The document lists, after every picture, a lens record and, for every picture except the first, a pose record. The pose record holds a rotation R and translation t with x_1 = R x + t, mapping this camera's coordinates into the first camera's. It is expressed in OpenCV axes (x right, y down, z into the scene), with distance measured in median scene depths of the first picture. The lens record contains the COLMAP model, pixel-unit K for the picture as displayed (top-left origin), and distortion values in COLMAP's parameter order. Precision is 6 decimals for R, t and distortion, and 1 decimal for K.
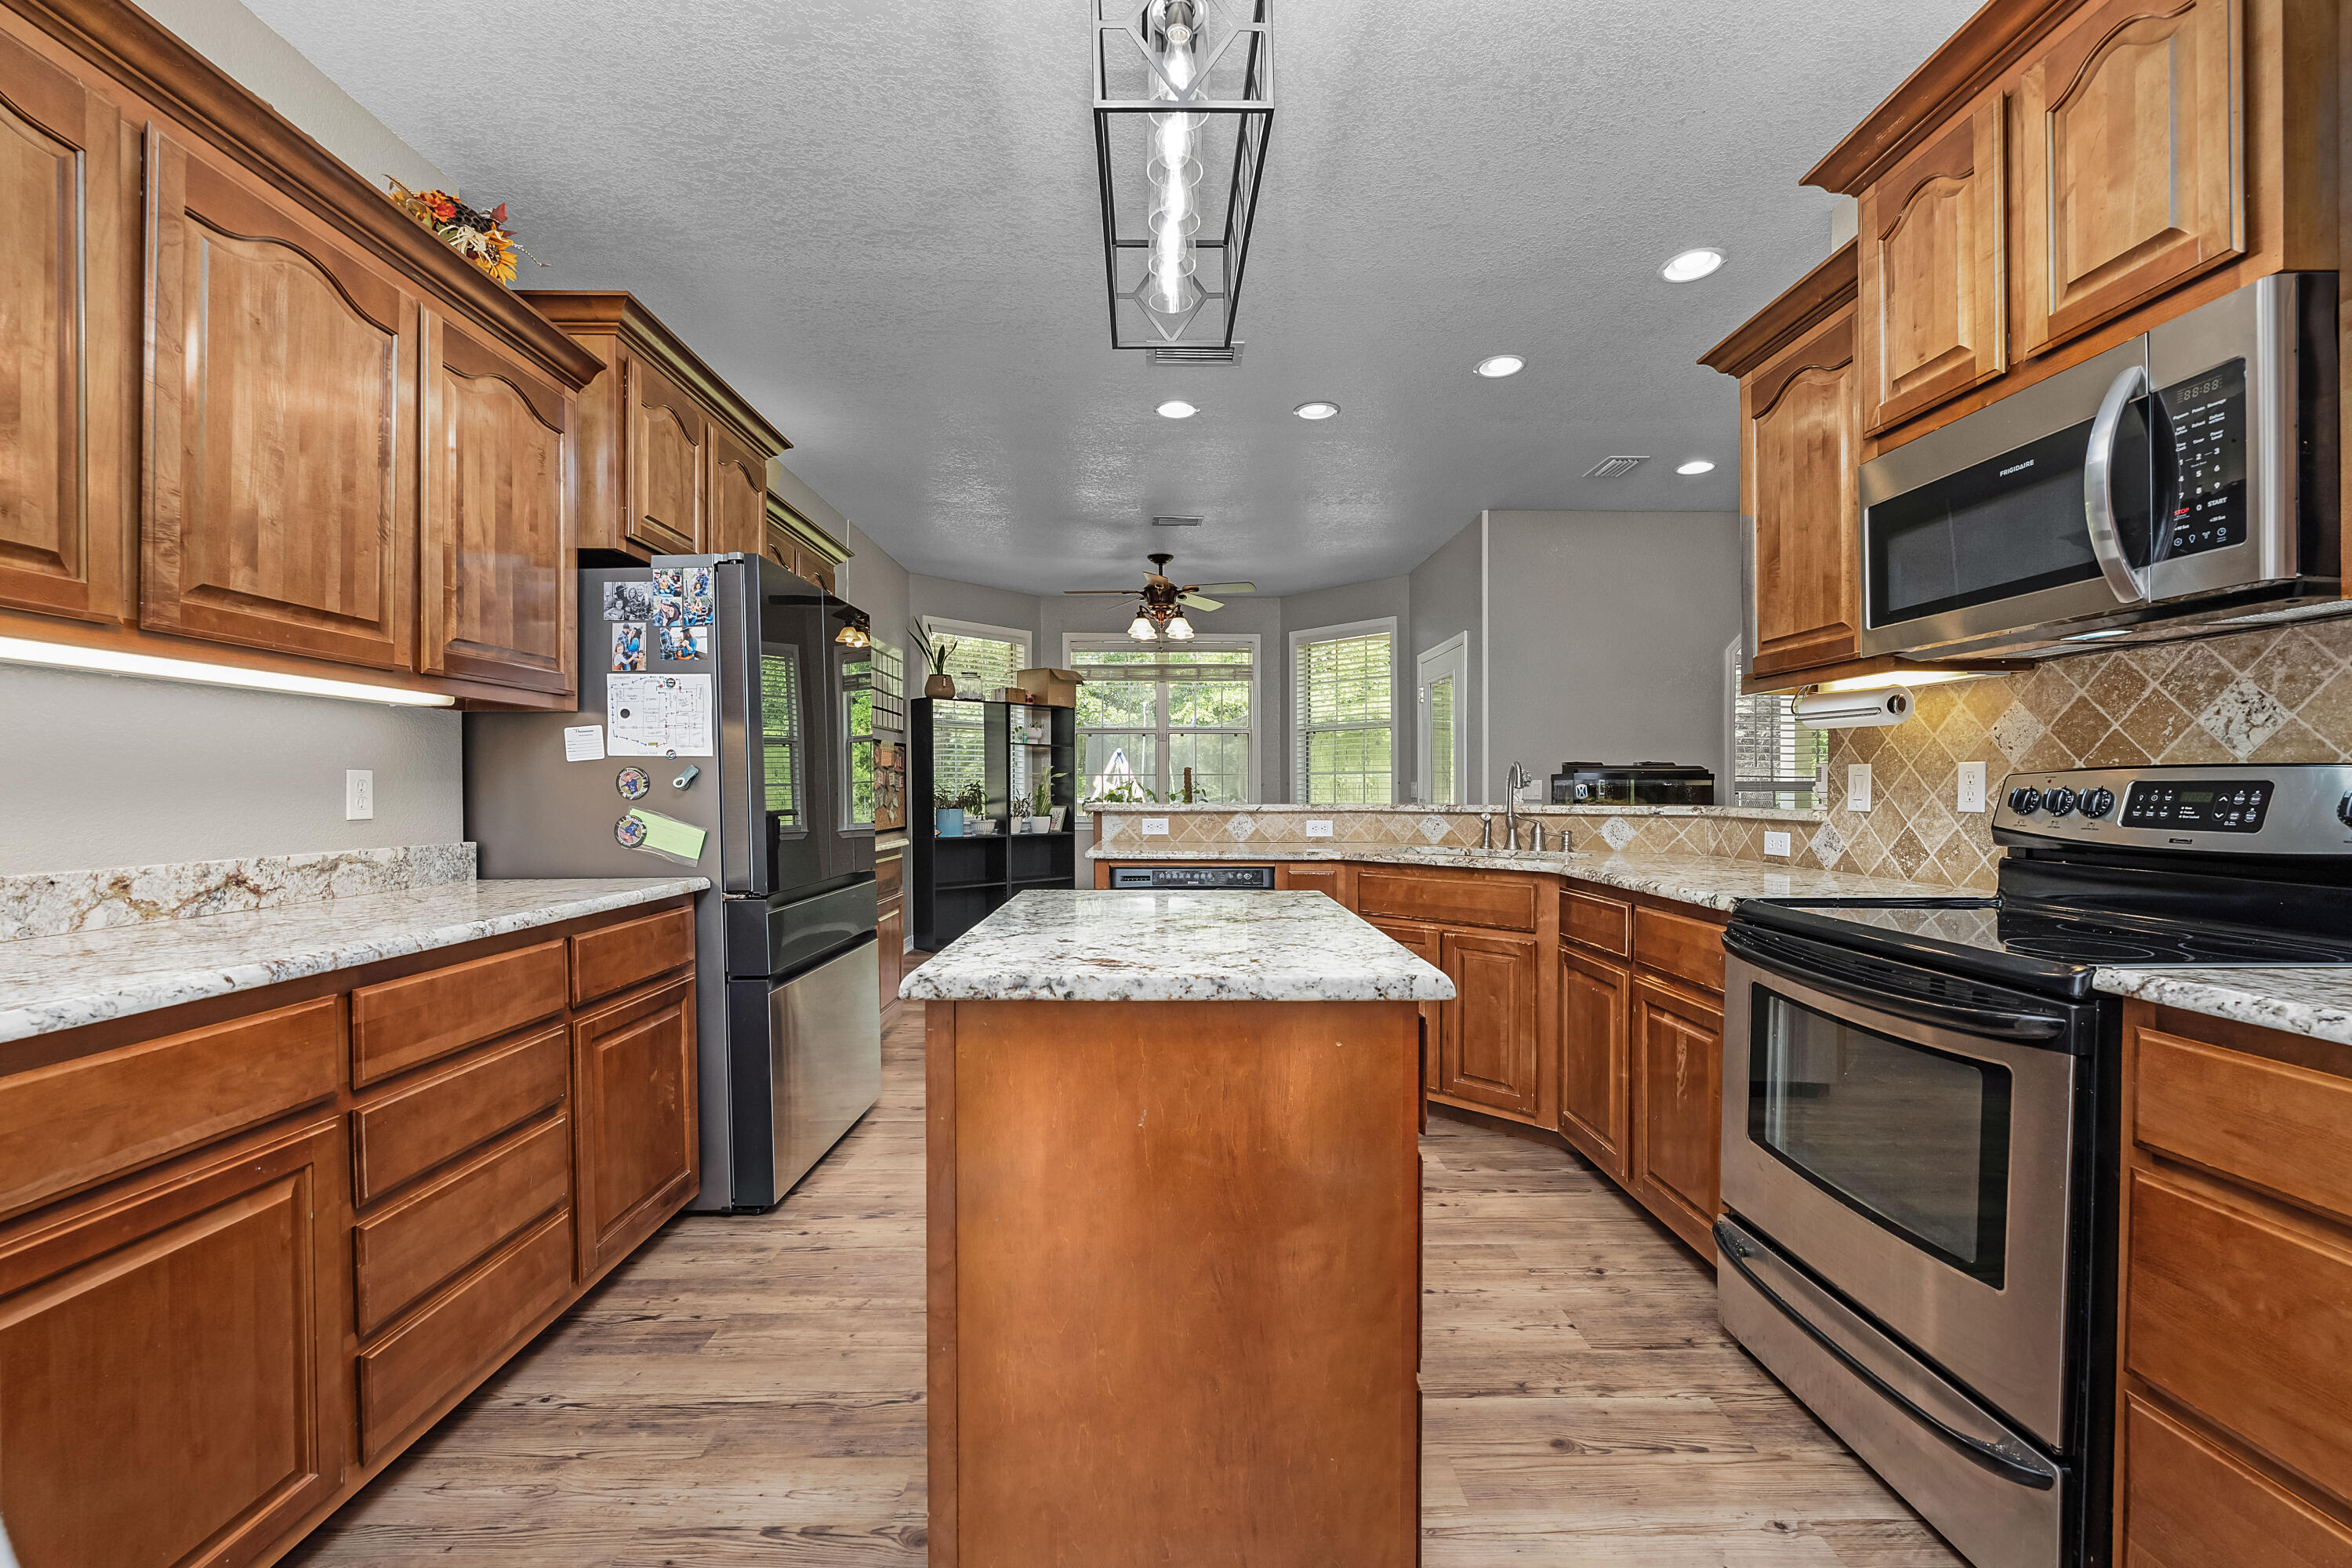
lens RADIAL K [[954.1, 0, 1166.8], [0, 954.1, 790.0], [0, 0, 1]] dist [-0.002768, -0.000227]
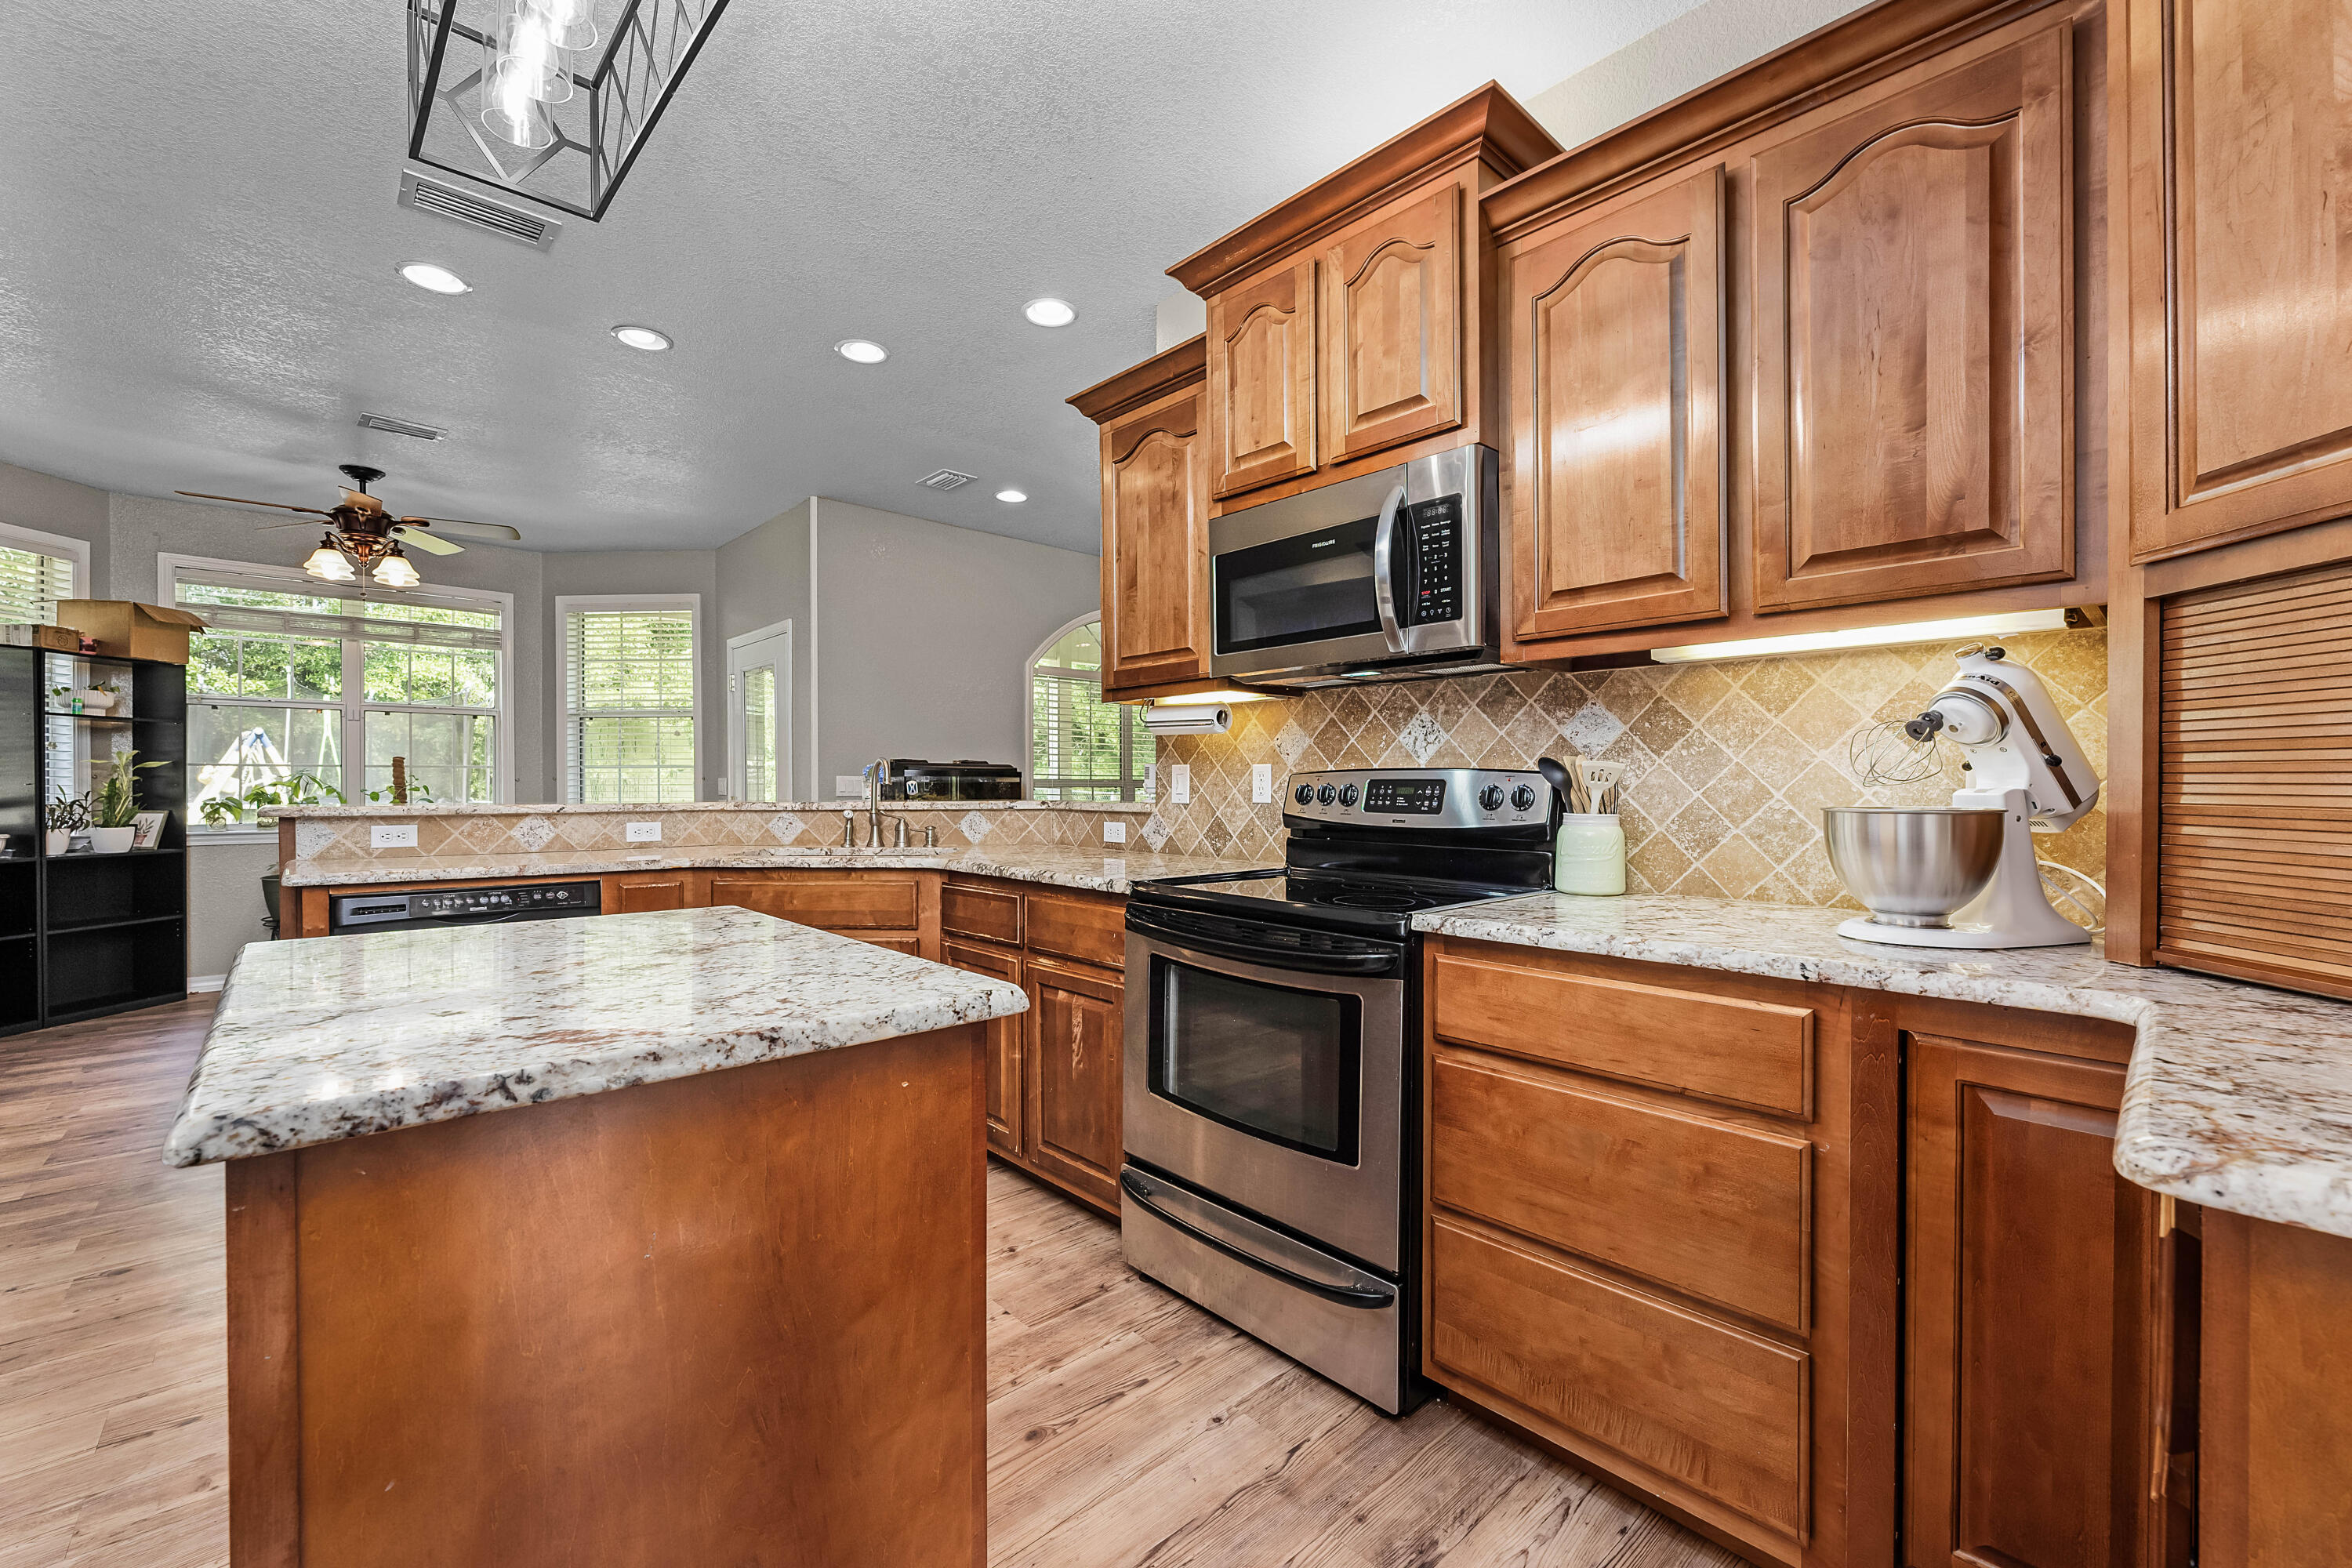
lens RADIAL K [[954.1, 0, 1173.8], [0, 954.1, 782.9], [0, 0, 1]] dist [-0.002768, -0.000227]
pose [[0.741651, 0.002092, 0.670783, -0.127325], [0.000533, 0.999993, -0.003708, 0.000673], [-0.670786, 0.003108, 0.741645, 0.124089]]
